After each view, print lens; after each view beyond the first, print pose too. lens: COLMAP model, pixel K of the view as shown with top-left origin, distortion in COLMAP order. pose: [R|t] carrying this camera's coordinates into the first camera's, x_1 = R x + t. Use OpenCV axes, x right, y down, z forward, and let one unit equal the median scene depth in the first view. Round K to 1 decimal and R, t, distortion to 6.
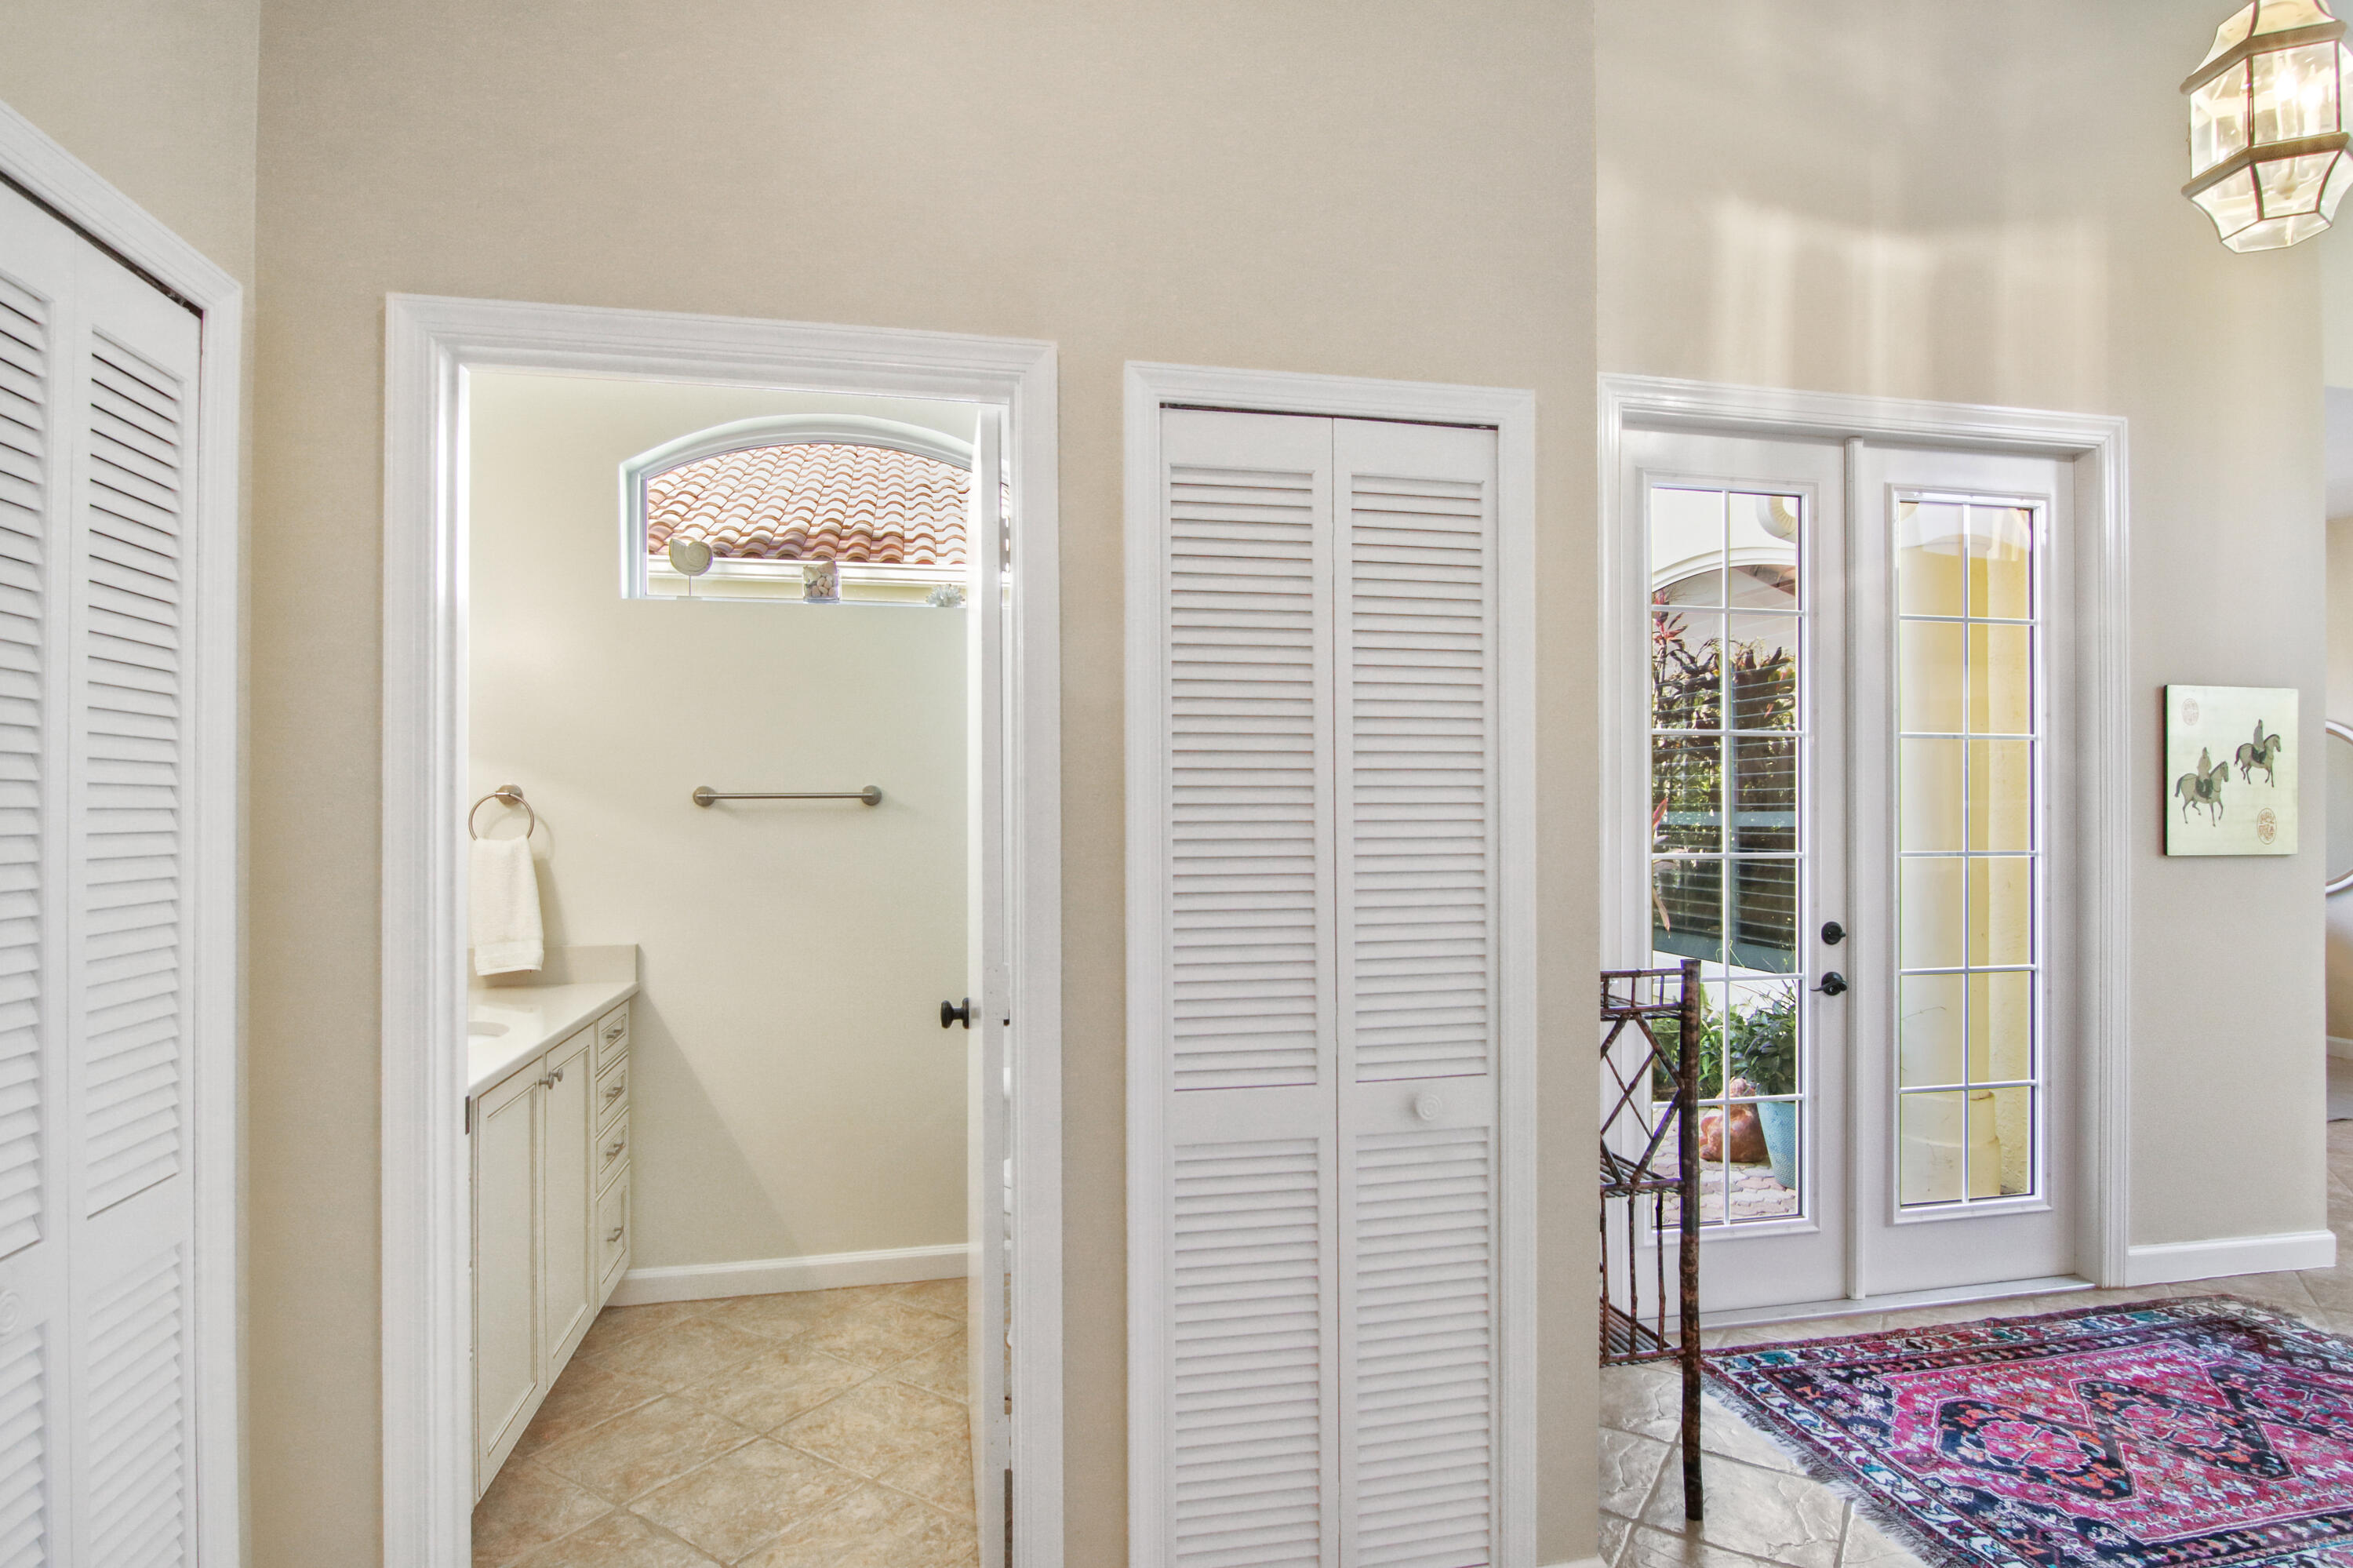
lens RADIAL K [[1228.7, 0, 1176.5], [0, 1228.7, 784.0], [0, 0, 1]] dist [0.000336, -0.014985]
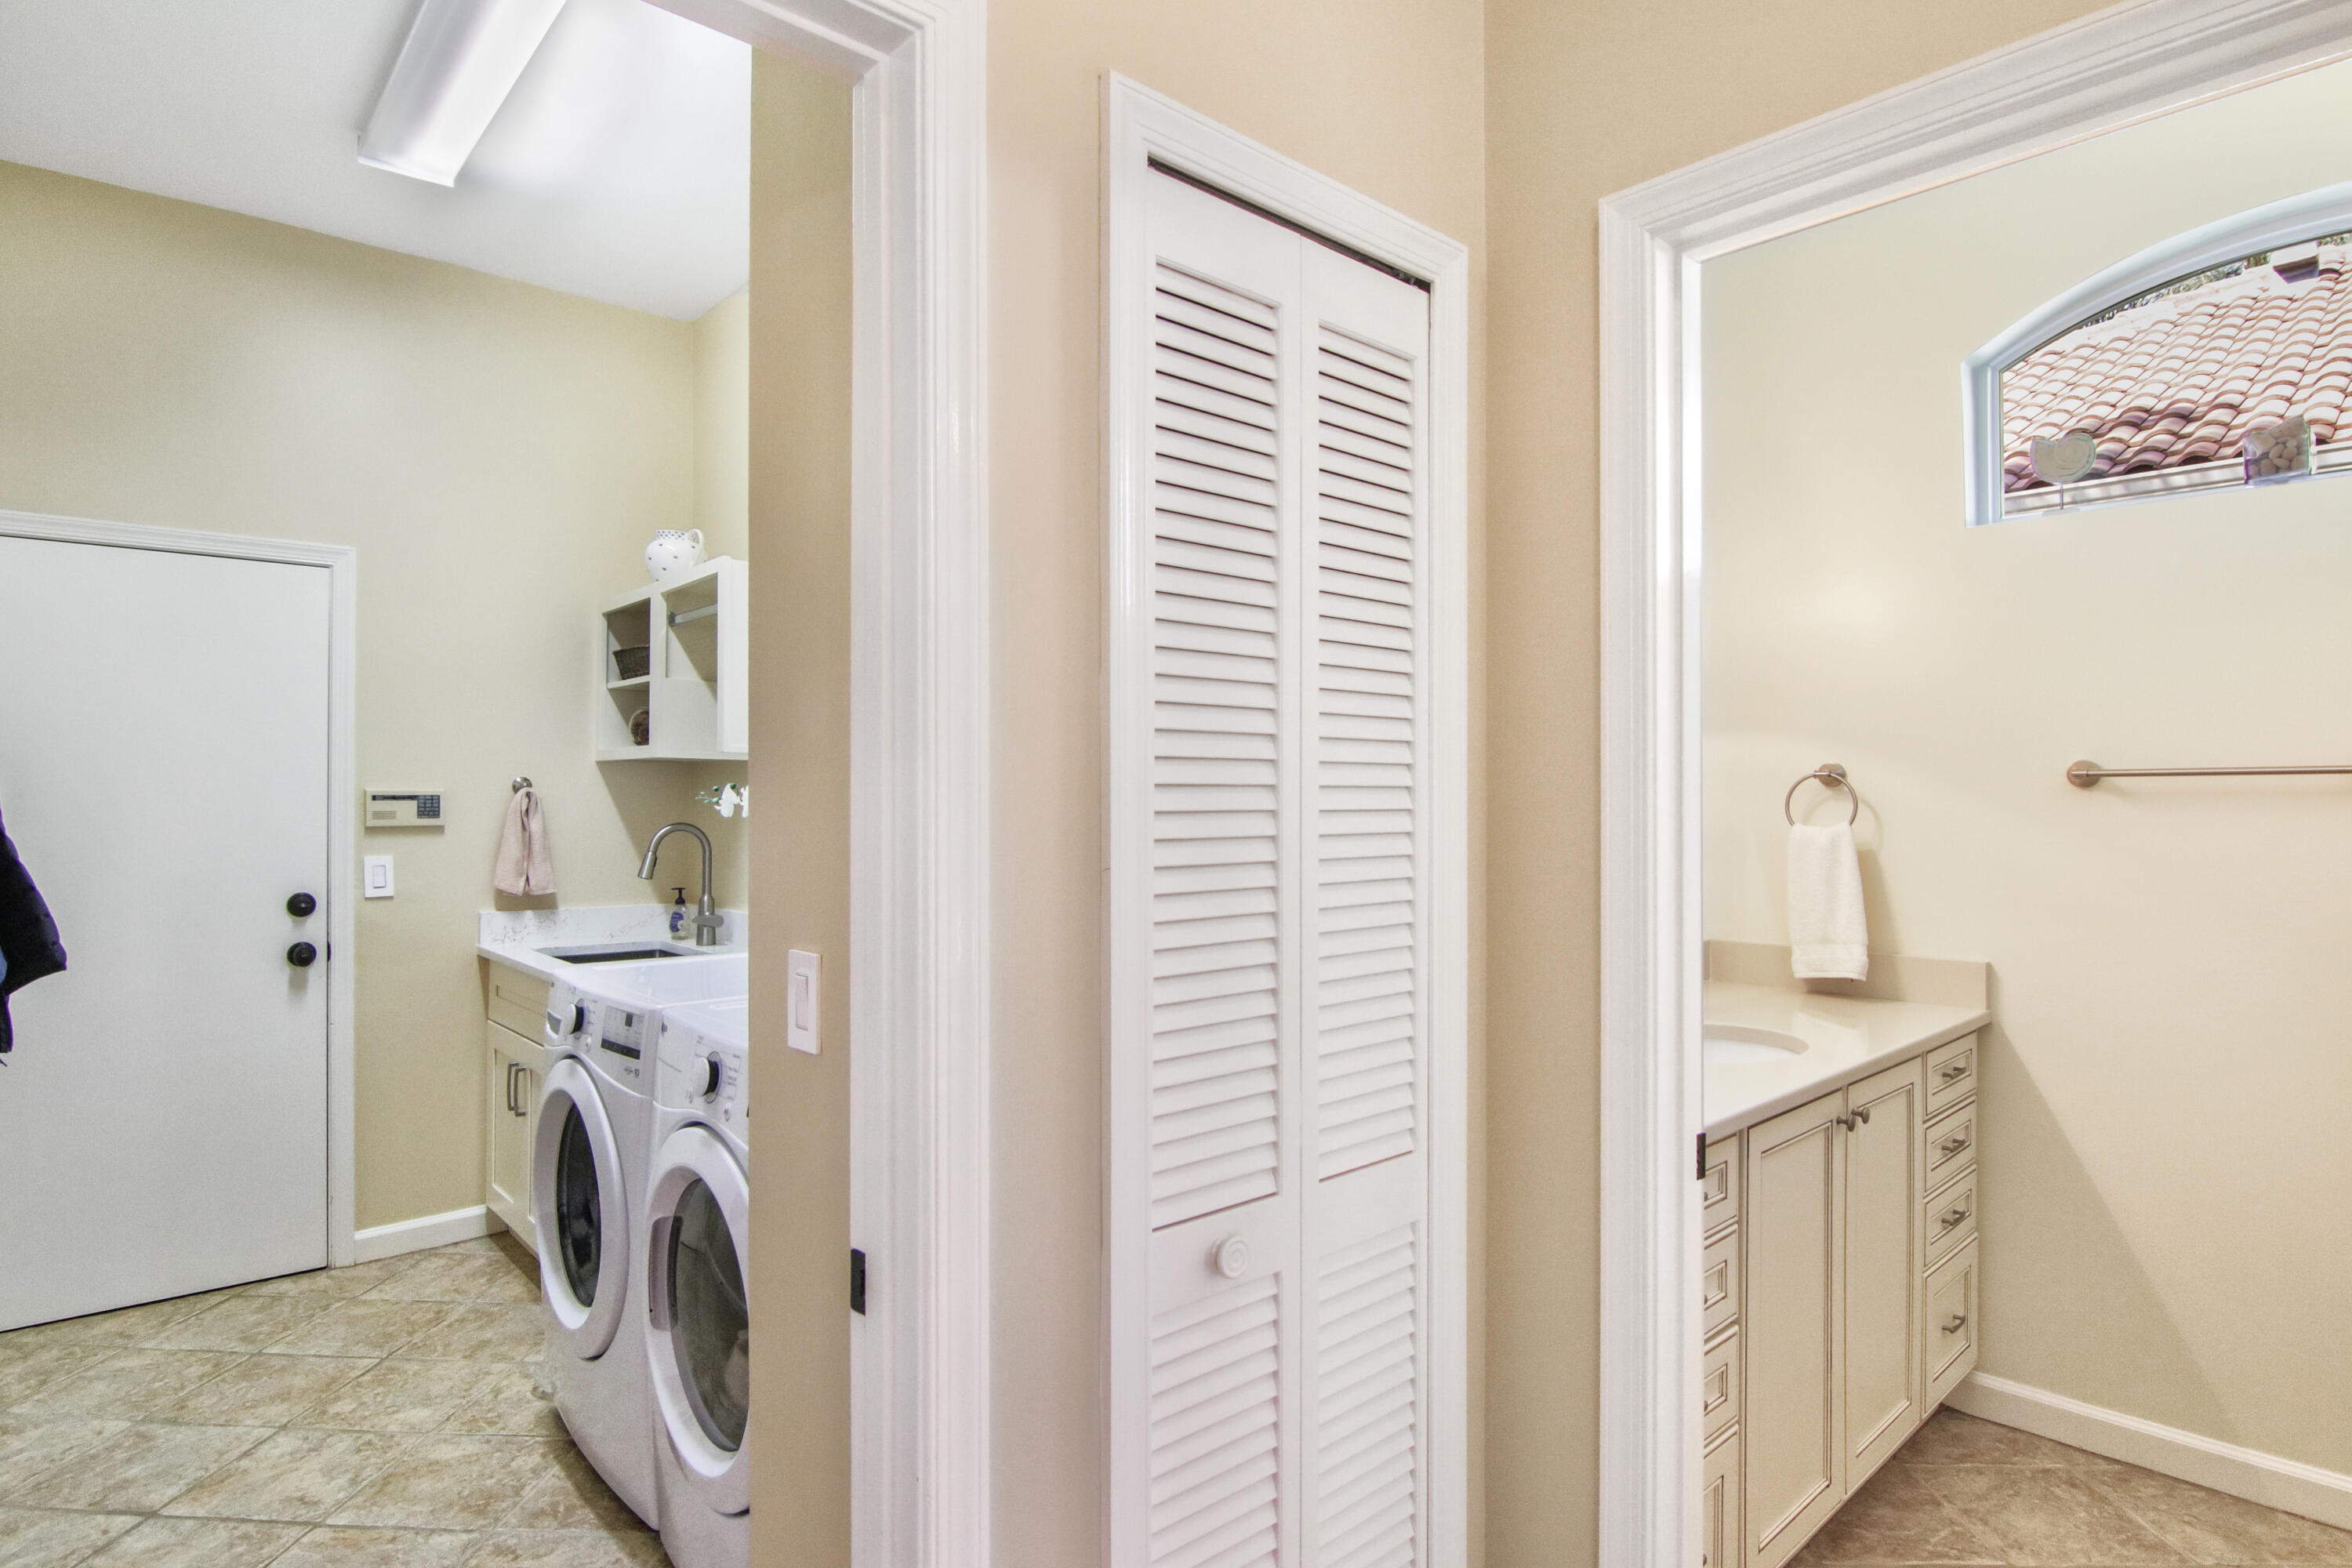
lens RADIAL K [[1228.1, 0, 1176.0], [0, 1228.1, 784.0], [0, 0, 1]] dist [0.000336, -0.014985]
pose [[0.501917, -0.003479, -0.864909, -0.026008], [0.013932, 0.999895, 0.004063, 0.006590], [0.864803, -0.014089, 0.501913, 0.191929]]
